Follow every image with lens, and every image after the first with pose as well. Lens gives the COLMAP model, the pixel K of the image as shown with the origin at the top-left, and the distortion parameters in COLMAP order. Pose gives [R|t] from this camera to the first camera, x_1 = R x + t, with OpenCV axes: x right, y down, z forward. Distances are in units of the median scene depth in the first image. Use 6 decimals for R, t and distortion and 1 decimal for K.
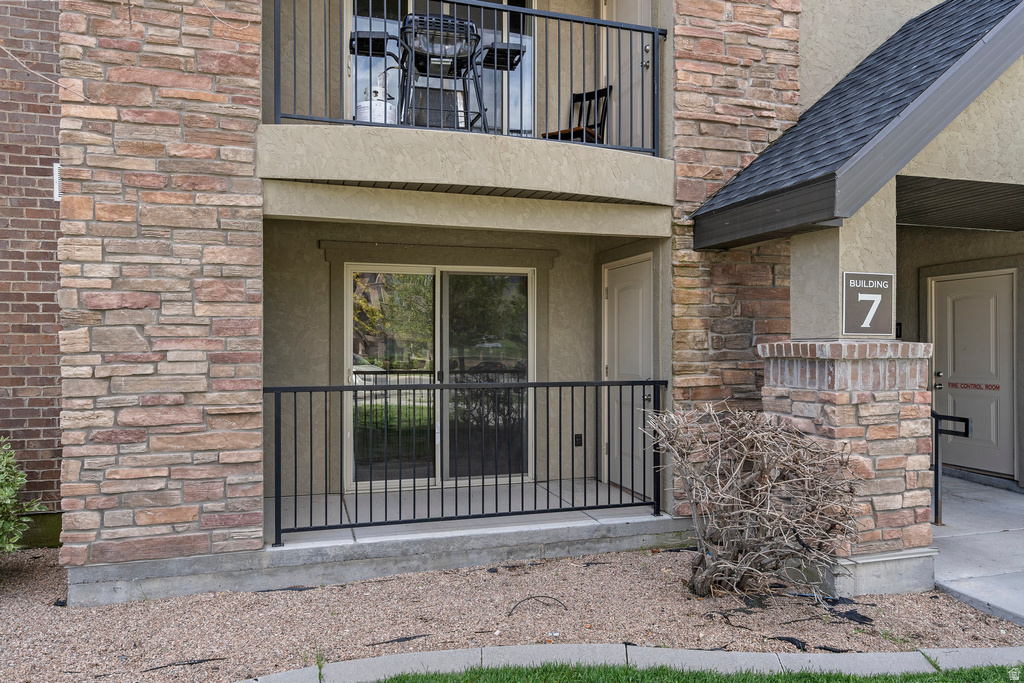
lens RADIAL K [[710.5, 0, 512.0], [0, 710.5, 343.8], [0, 0, 1]] dist [0.004817, 0.003920]
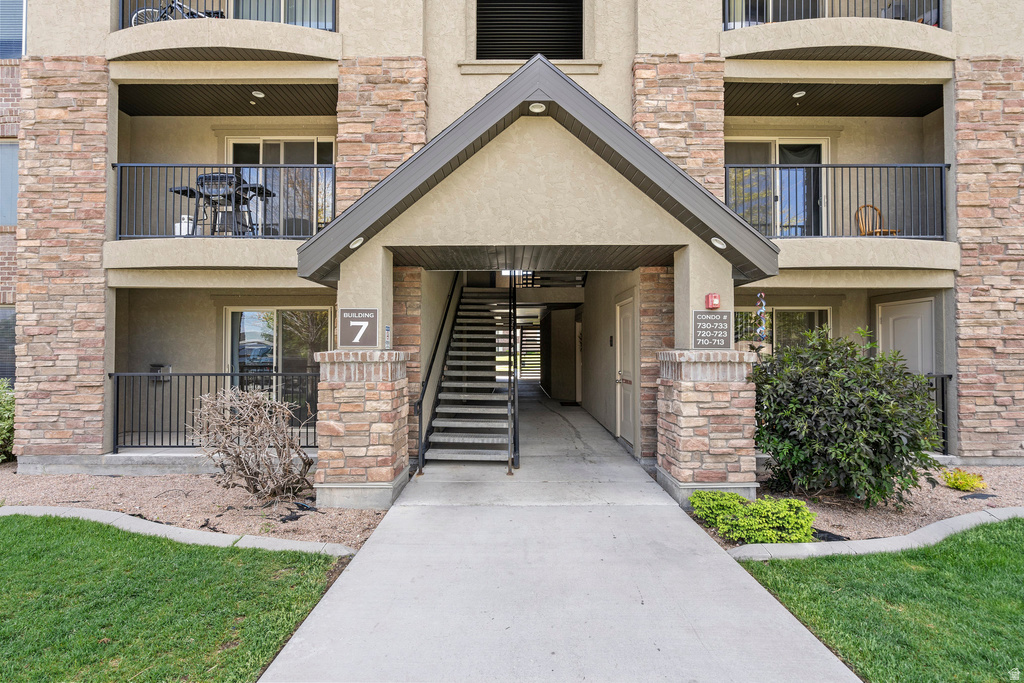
lens RADIAL K [[462.0, 0, 512.4], [0, 462.0, 339.3], [0, 0, 1]] dist [-0.005179, 0.001658]
pose [[0.955335, -0.005184, -0.295480, 1.159400], [-0.000046, 0.999843, -0.017691, -0.011333], [0.295525, 0.016915, 0.955185, 0.107049]]
